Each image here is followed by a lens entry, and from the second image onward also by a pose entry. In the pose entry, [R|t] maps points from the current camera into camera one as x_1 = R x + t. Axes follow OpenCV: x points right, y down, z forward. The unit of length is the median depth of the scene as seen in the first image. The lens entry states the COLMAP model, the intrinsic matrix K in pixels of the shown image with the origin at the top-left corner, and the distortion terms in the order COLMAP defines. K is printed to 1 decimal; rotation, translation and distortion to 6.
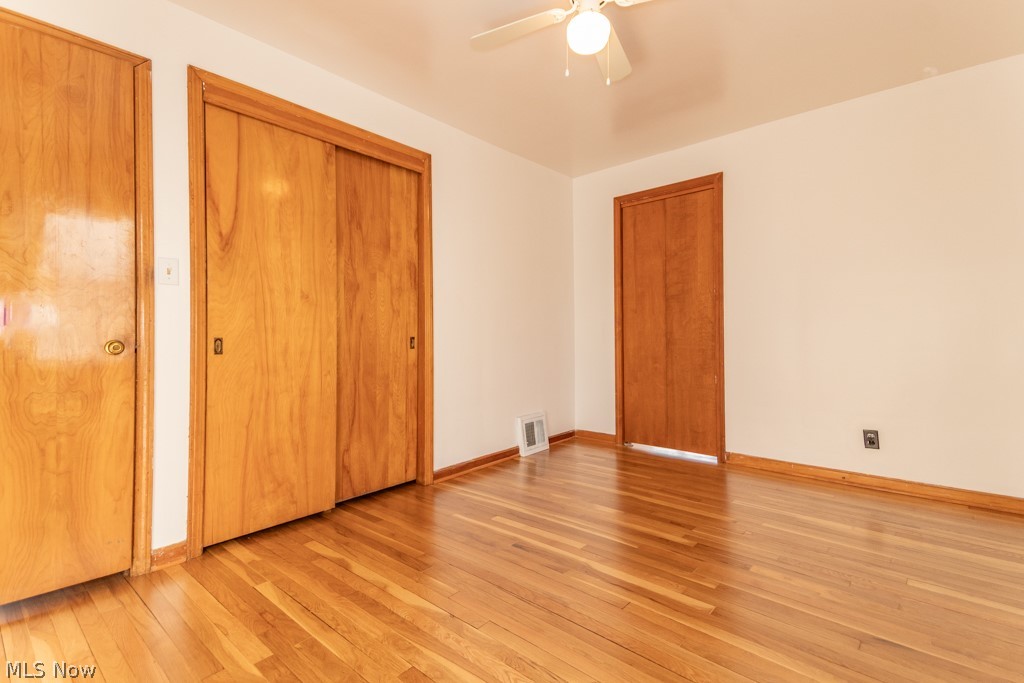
lens RADIAL K [[475.4, 0, 507.9], [0, 475.4, 344.1], [0, 0, 1]] dist [0.035647, -0.000612]
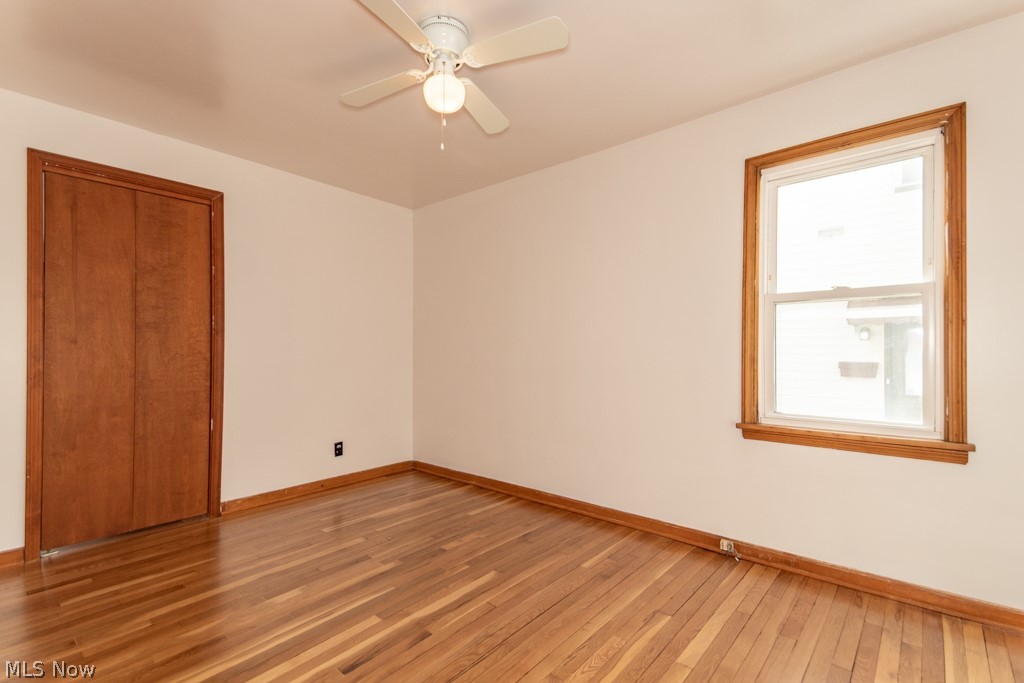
lens RADIAL K [[480.3, 0, 507.3], [0, 480.3, 359.7], [0, 0, 1]] dist [0.075494, -0.030243]
pose [[-0.036149, -0.010387, 0.999292, -0.481527], [0.020394, 0.999730, 0.011129, -0.042861], [-0.999138, 0.020782, -0.035928, 0.487019]]
